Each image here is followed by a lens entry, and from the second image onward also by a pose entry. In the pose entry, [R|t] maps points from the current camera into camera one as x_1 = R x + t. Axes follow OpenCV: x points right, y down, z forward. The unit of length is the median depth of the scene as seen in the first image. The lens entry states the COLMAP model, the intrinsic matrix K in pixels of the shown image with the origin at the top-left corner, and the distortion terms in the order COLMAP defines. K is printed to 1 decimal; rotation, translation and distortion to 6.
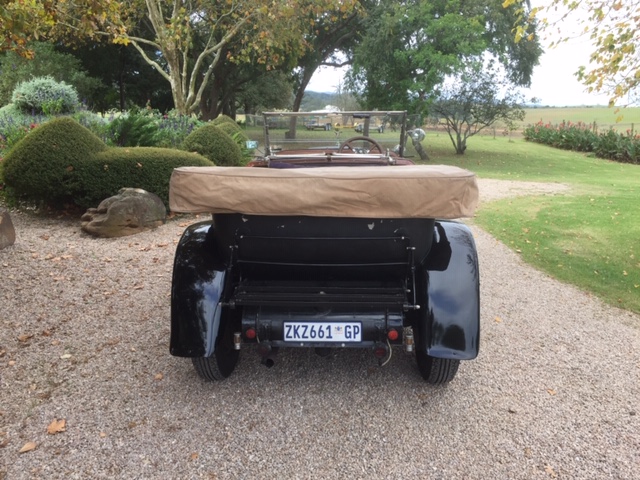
lens RADIAL K [[579.0, 0, 320.0], [0, 579.0, 240.0], [0, 0, 1]] dist [0.008439, -0.011512]
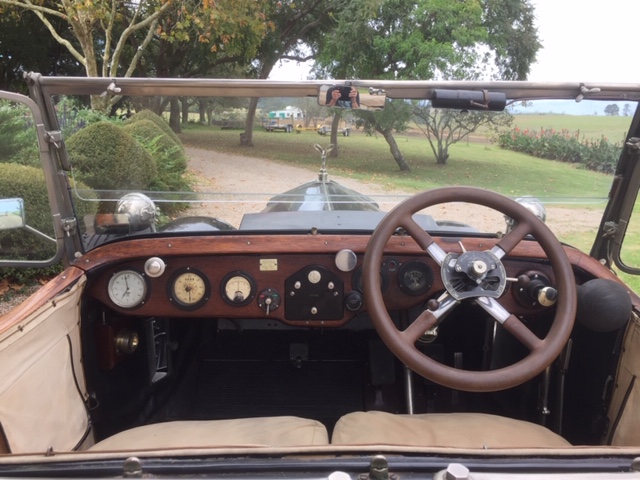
lens RADIAL K [[543.5, 0, 318.3], [0, 543.5, 257.6], [0, 0, 1]] dist [-0.003528, -0.003348]
pose [[0.997435, 0.003855, 0.071479, -0.001902], [-0.006771, 0.999152, 0.040602, -0.038308], [-0.071262, -0.040982, 0.996615, 0.188173]]
